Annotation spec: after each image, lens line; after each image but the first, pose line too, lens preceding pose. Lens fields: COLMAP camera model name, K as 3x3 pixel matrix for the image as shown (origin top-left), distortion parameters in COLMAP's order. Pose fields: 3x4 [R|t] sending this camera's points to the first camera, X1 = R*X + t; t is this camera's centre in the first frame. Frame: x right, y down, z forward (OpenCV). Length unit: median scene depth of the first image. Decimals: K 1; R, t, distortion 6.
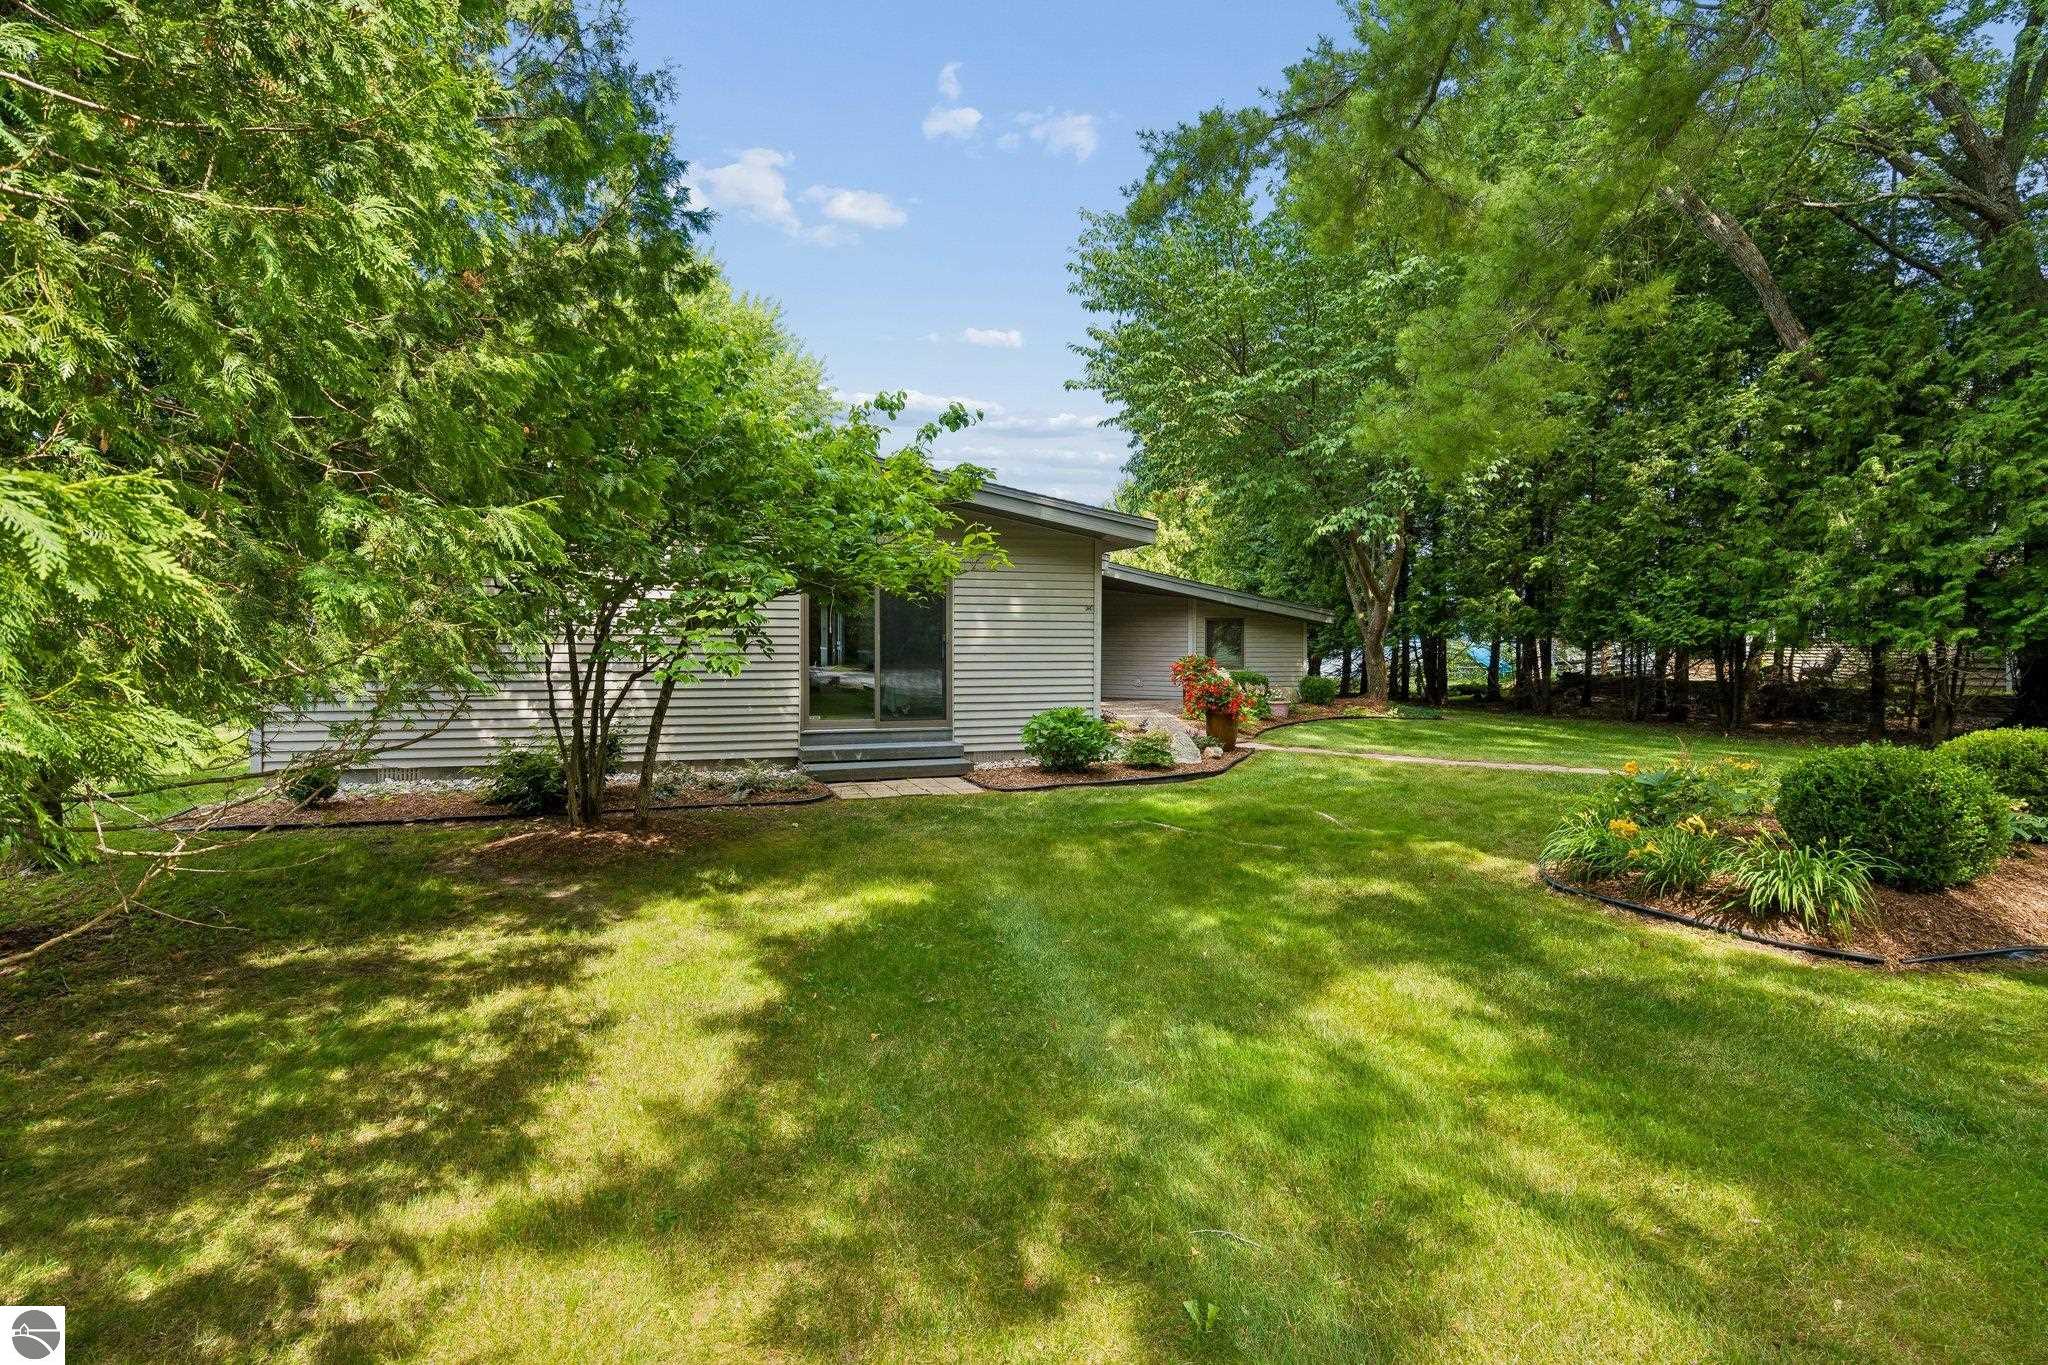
lens RADIAL K [[990.6, 0, 1022.8], [0, 990.6, 660.7], [0, 0, 1]] dist [-0.002822, 0.000282]
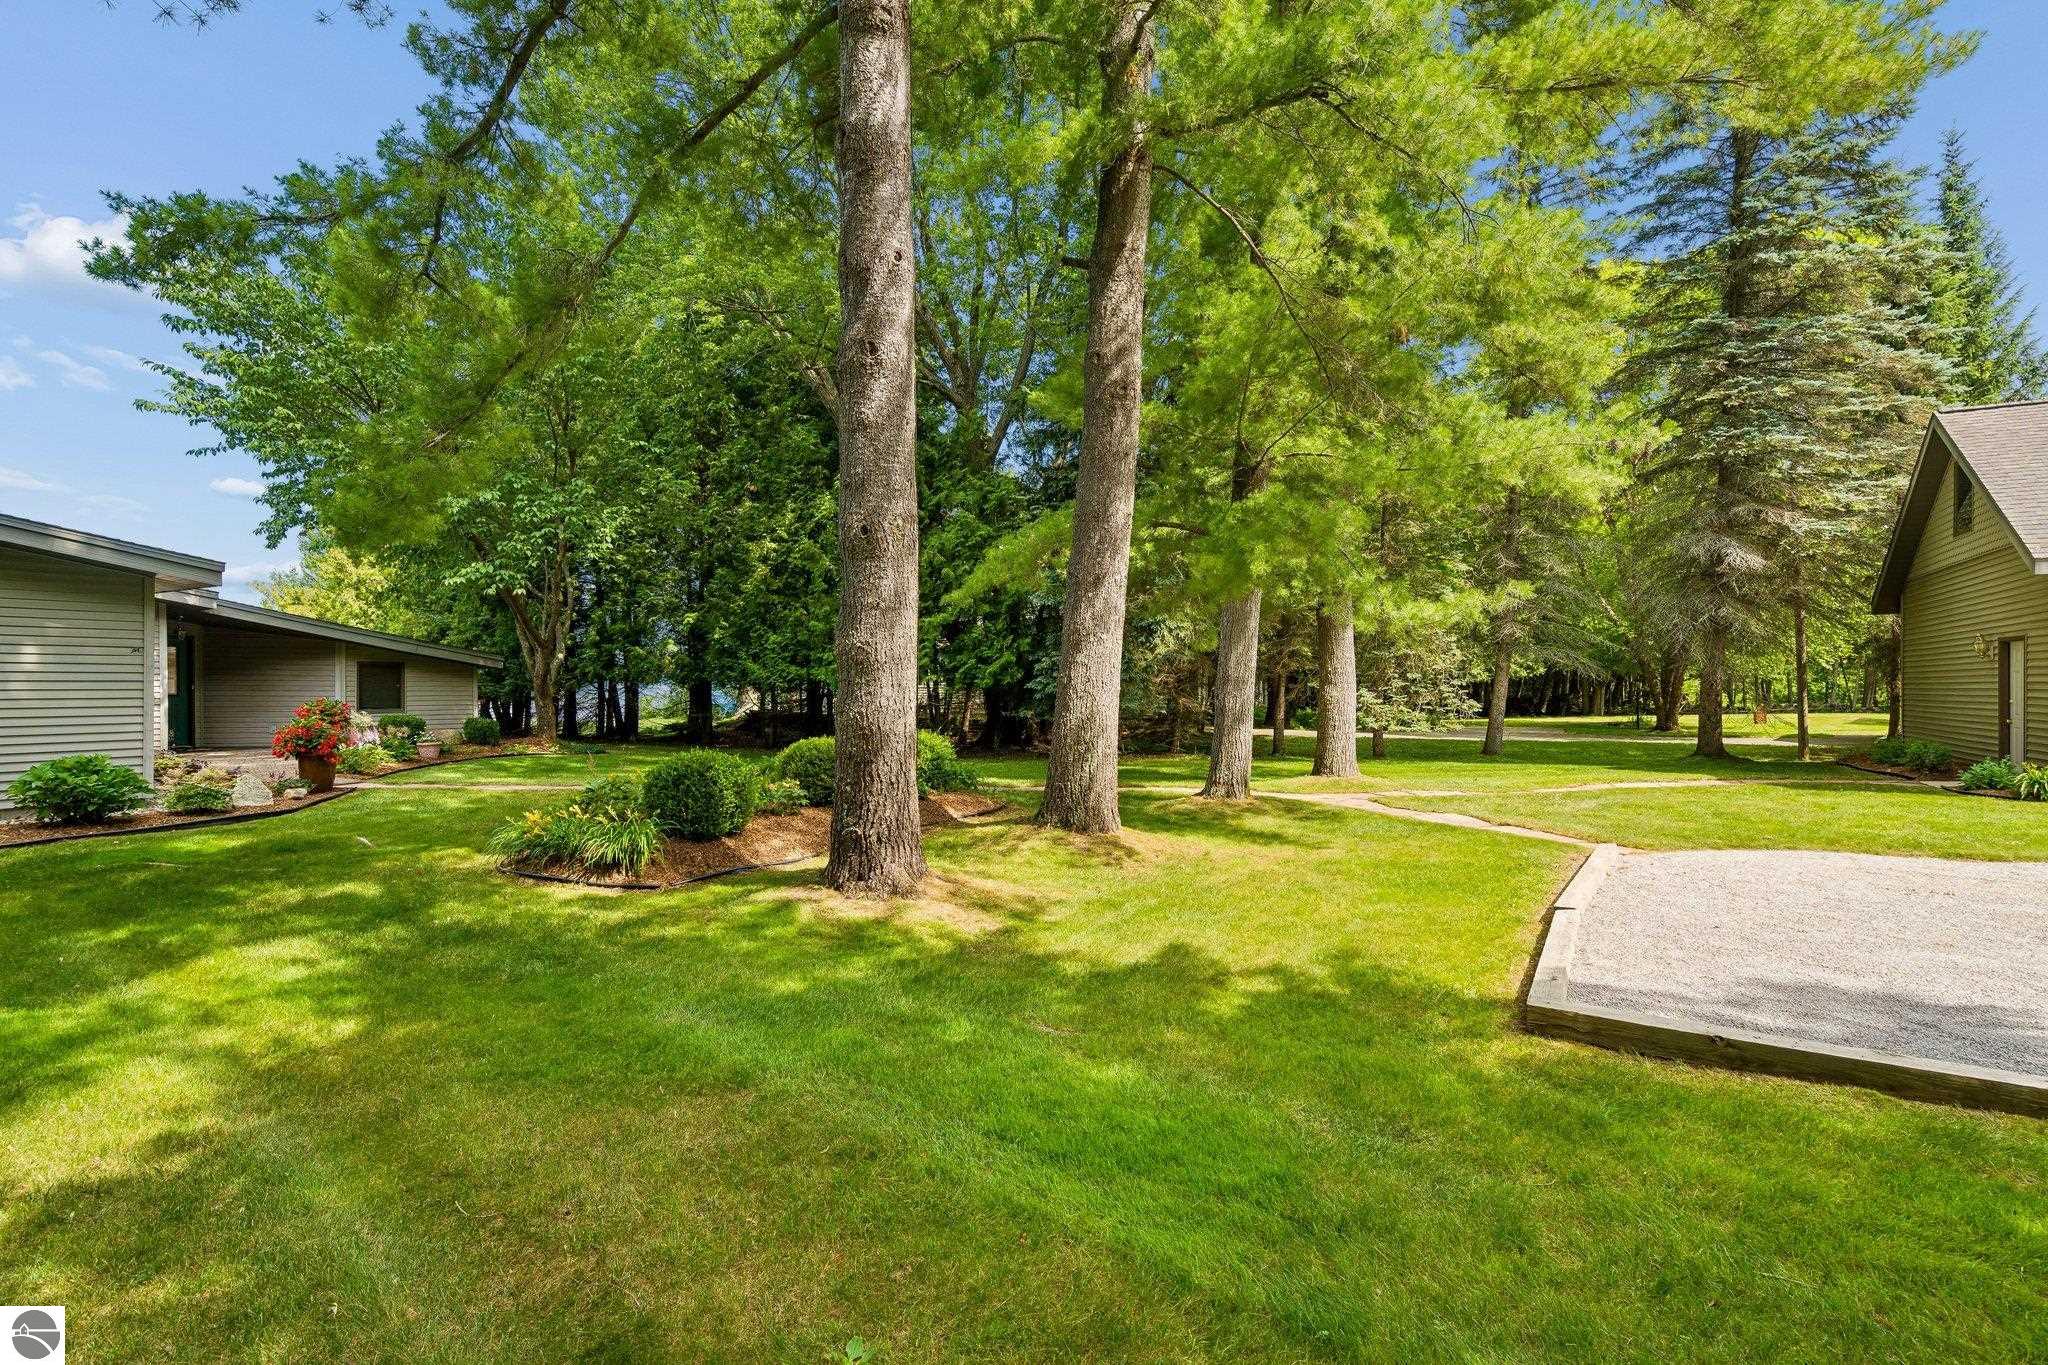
lens RADIAL K [[961.7, 0, 989.0], [0, 961.7, 686.7], [0, 0, 1]] dist [0.001046, 0.000571]
pose [[0.785915, -0.004615, 0.618317, 0.155886], [0.015743, 0.999797, -0.012548, 0.006701], [-0.618134, 0.019596, 0.785828, -0.245994]]
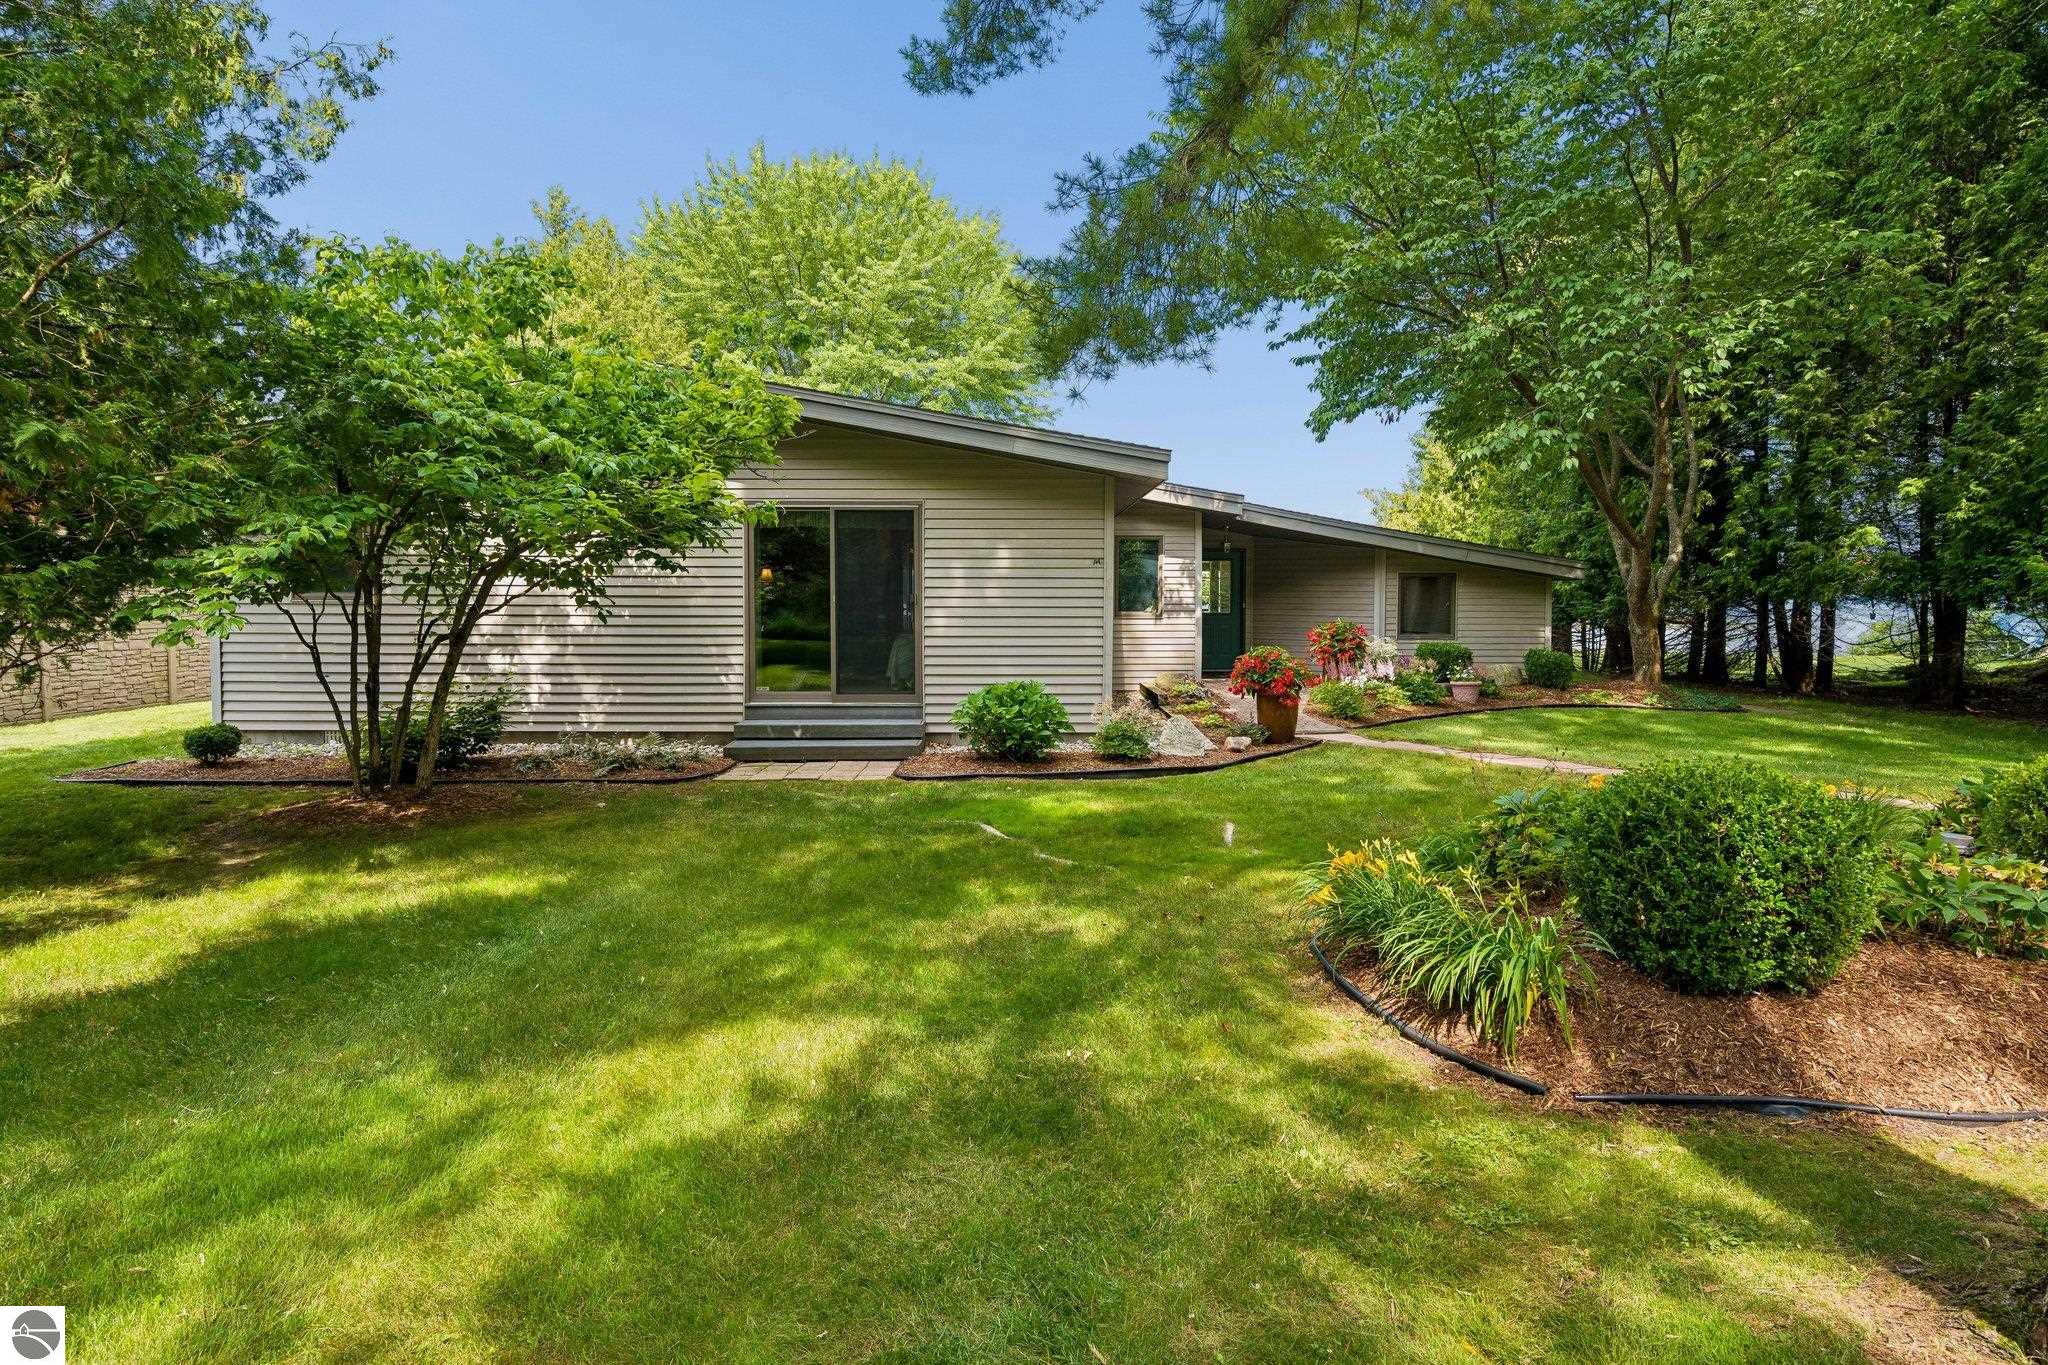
lens RADIAL K [[1158.6, 0, 1060.6], [0, 1158.6, 665.8], [0, 0, 1]] dist [0.005263, -0.001037]
pose [[0.954162, 0.013976, -0.298964, 0.365937], [-0.004474, 0.999464, 0.032441, 0.002181], [0.299257, -0.029617, 0.953713, 0.090885]]
